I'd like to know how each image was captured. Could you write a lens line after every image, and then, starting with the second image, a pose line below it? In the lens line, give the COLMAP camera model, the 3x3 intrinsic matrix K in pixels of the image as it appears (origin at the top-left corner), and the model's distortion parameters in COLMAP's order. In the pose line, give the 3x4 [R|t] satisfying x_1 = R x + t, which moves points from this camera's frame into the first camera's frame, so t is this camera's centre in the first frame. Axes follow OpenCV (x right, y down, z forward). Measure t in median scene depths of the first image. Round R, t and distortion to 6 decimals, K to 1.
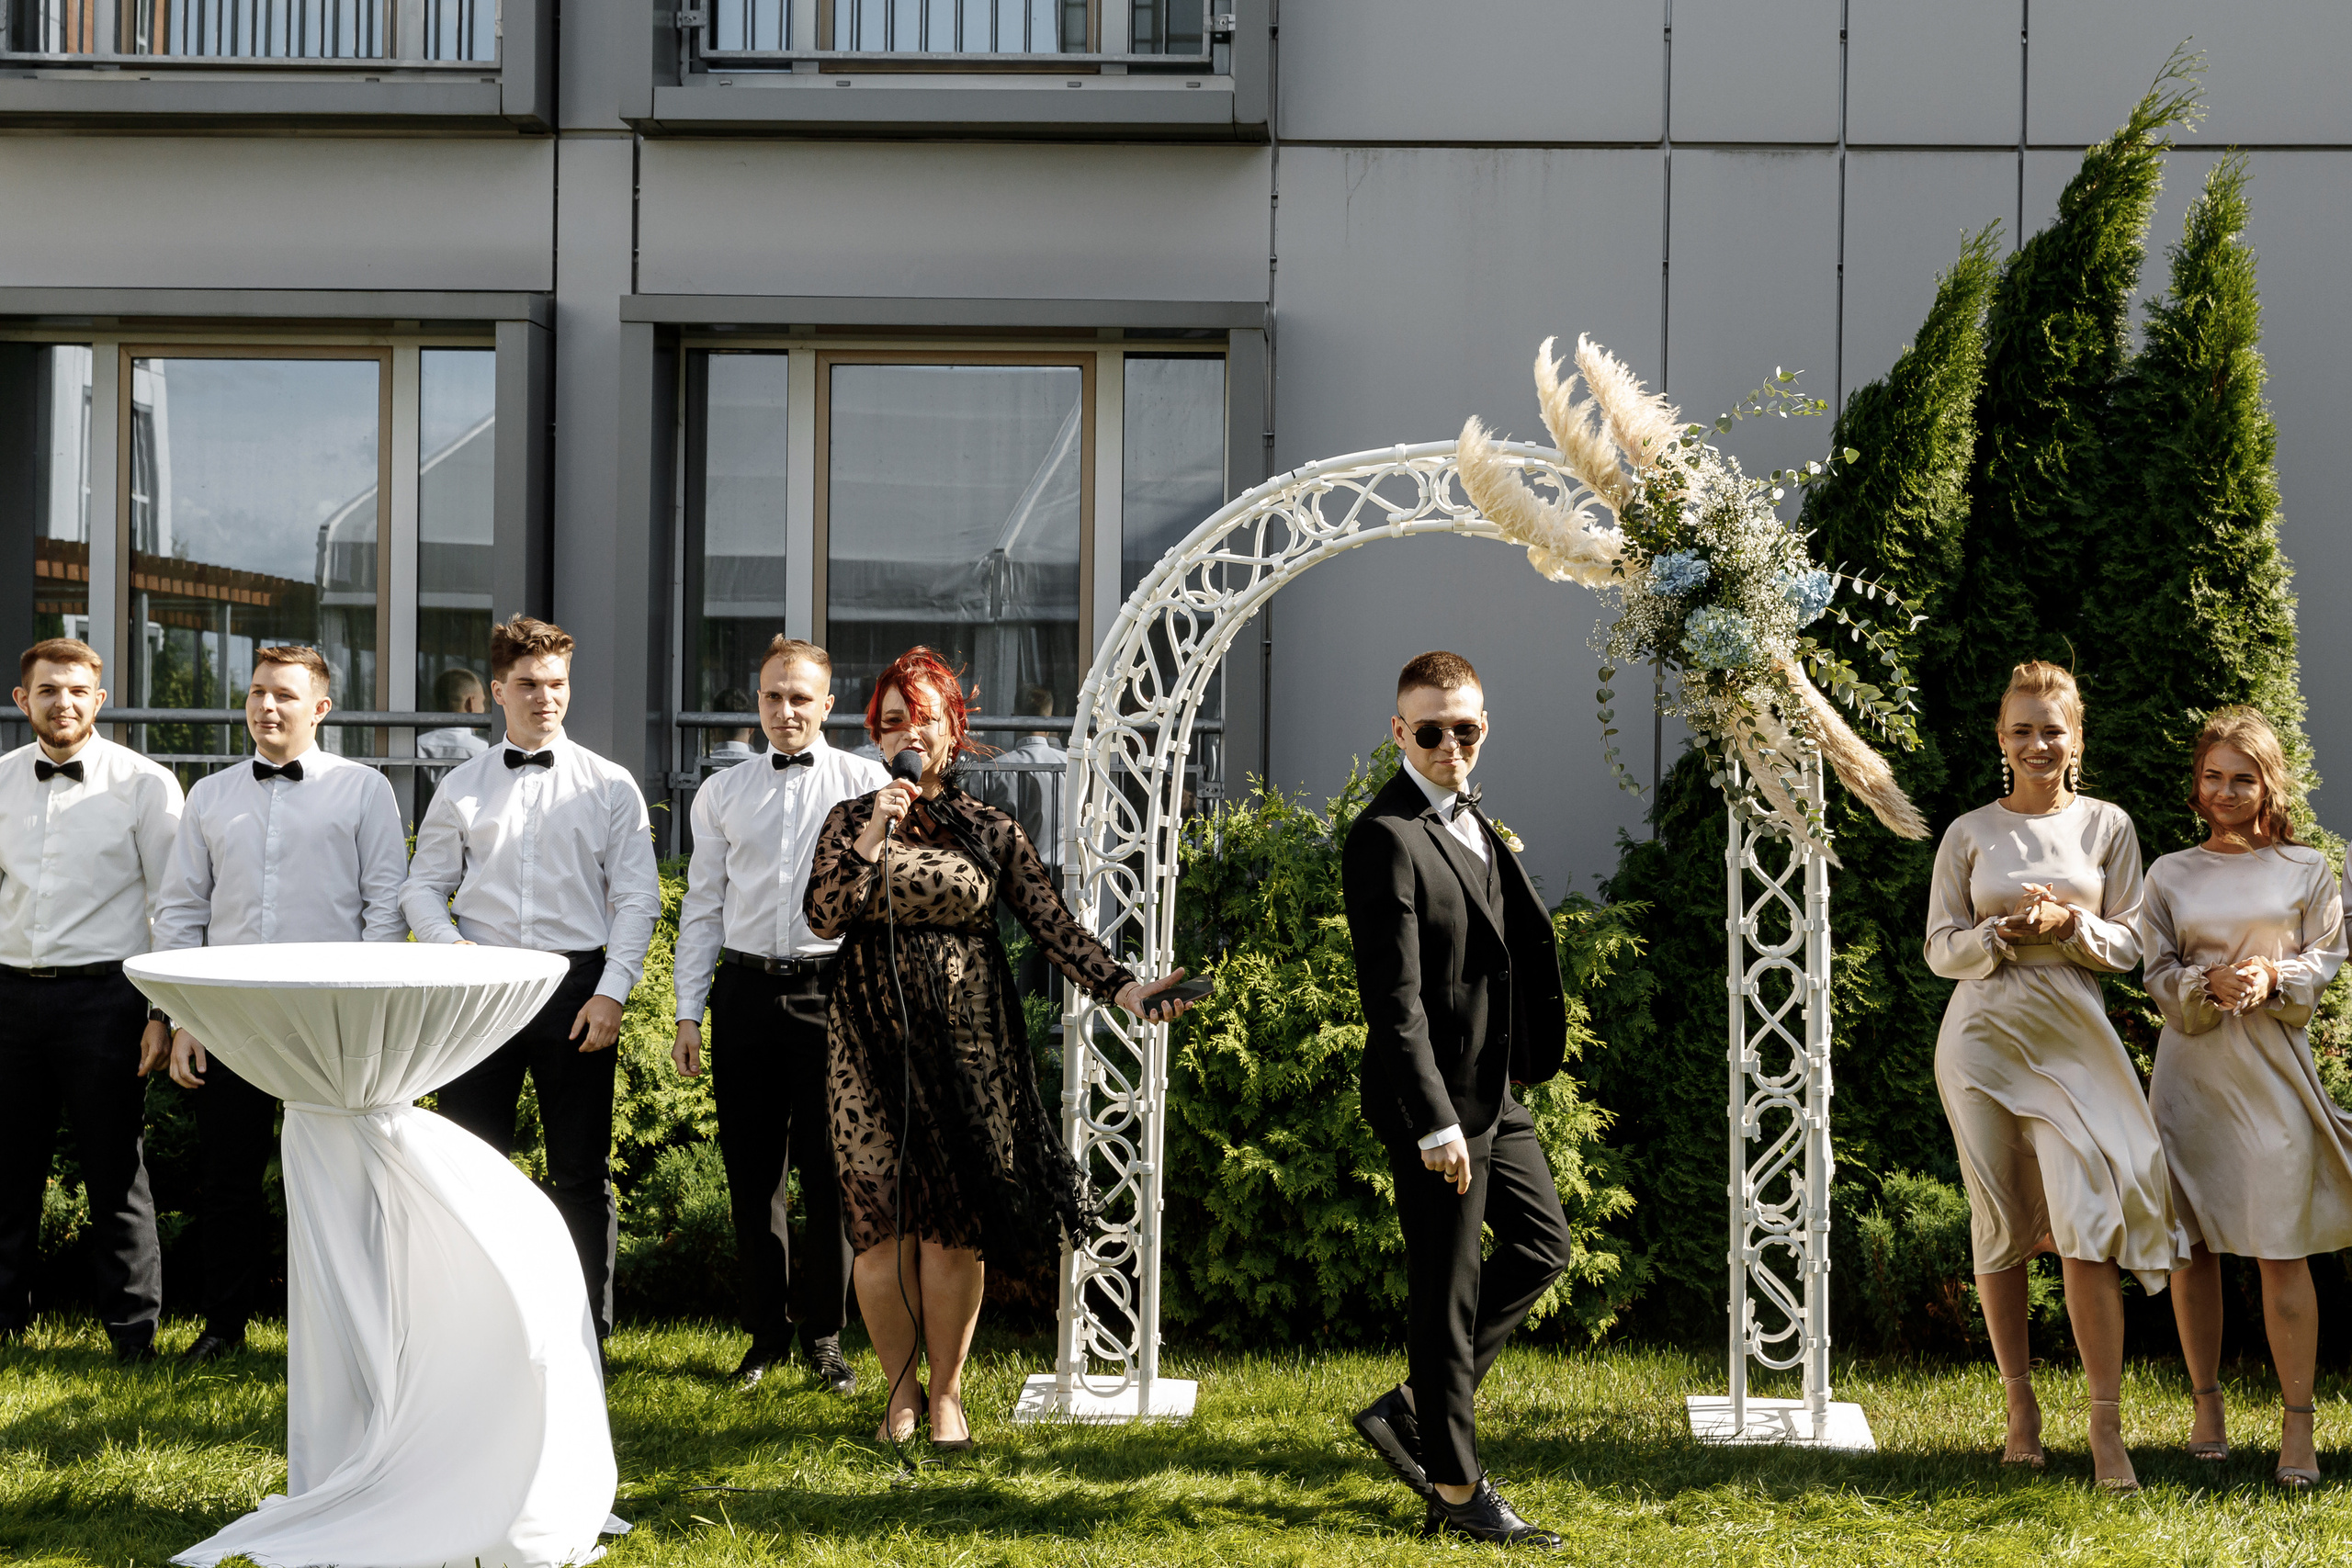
lens RADIAL K [[3484.1, 0, 1190.5], [0, 3484.1, 805.9], [0, 0, 1]] dist [0.012895, 0.000000]
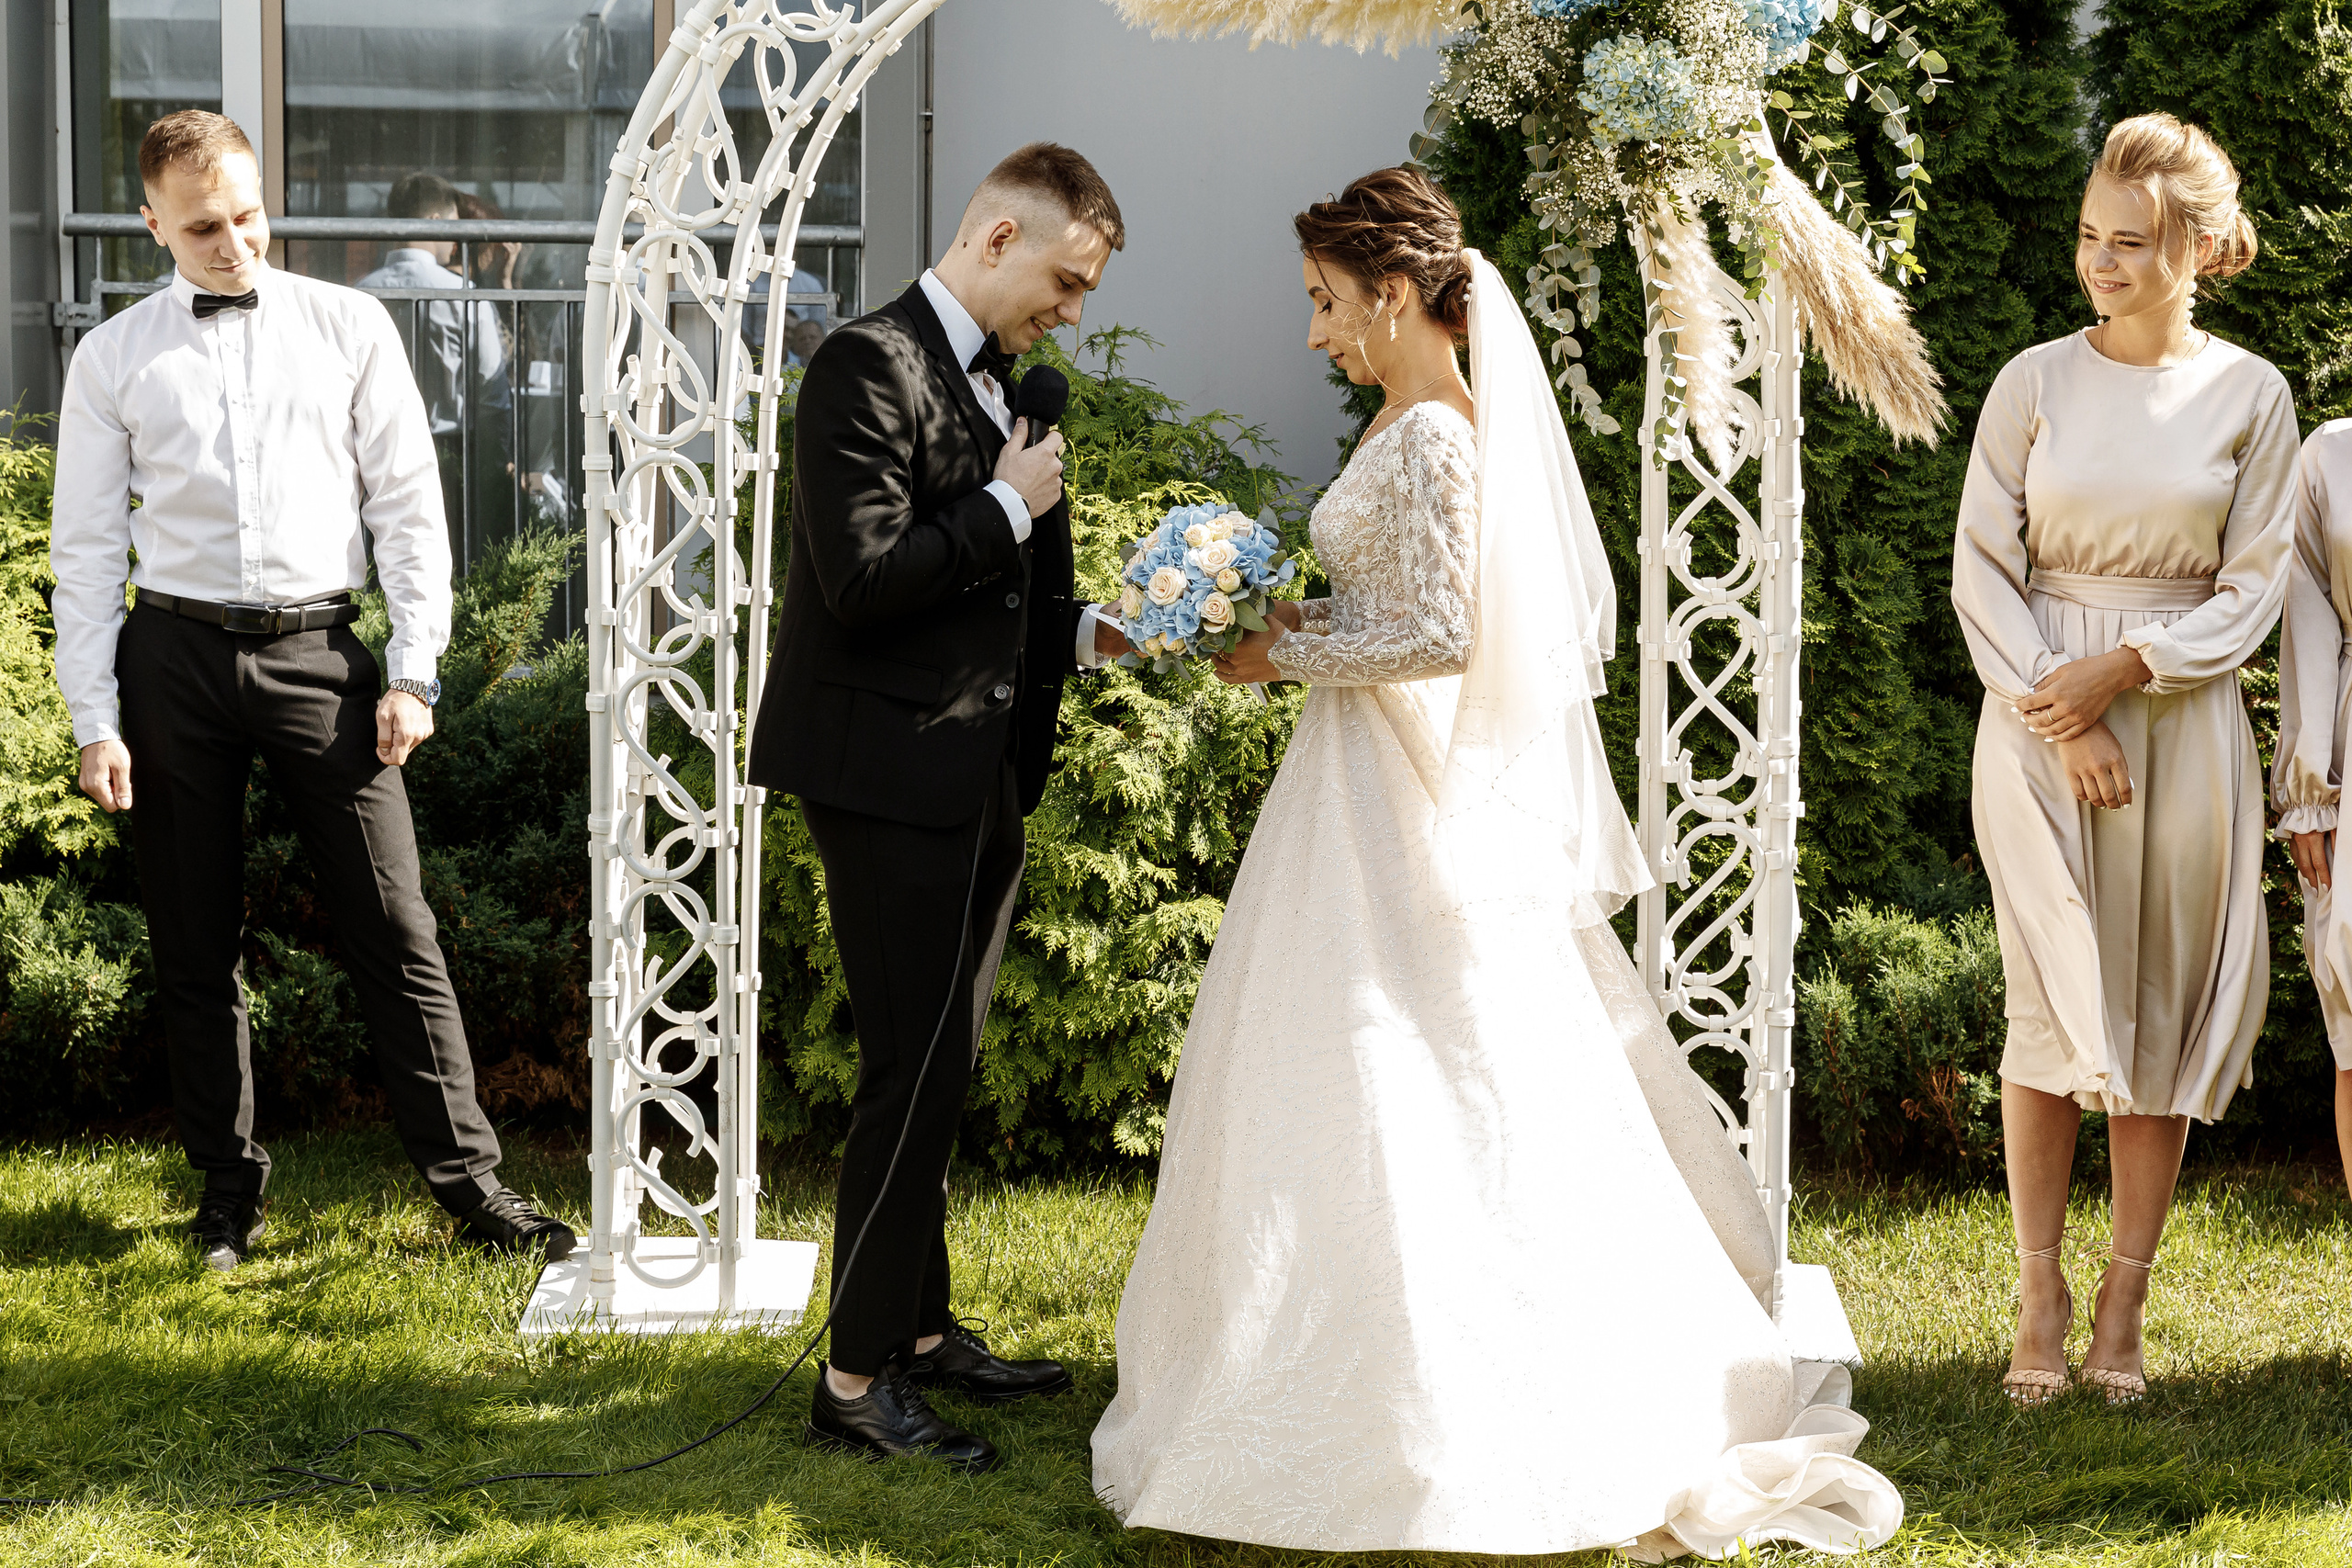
lens RADIAL K [[3523.8, 0, 1134.6], [0, 3523.8, 761.3], [0, 0, 1]] dist [0.046649, 0.000000]
pose [[0.996955, -0.009081, 0.077451, 0.011239], [-0.000254, 0.992814, 0.119670, -0.004048], [-0.077981, -0.119325, 0.989788, 0.354309]]
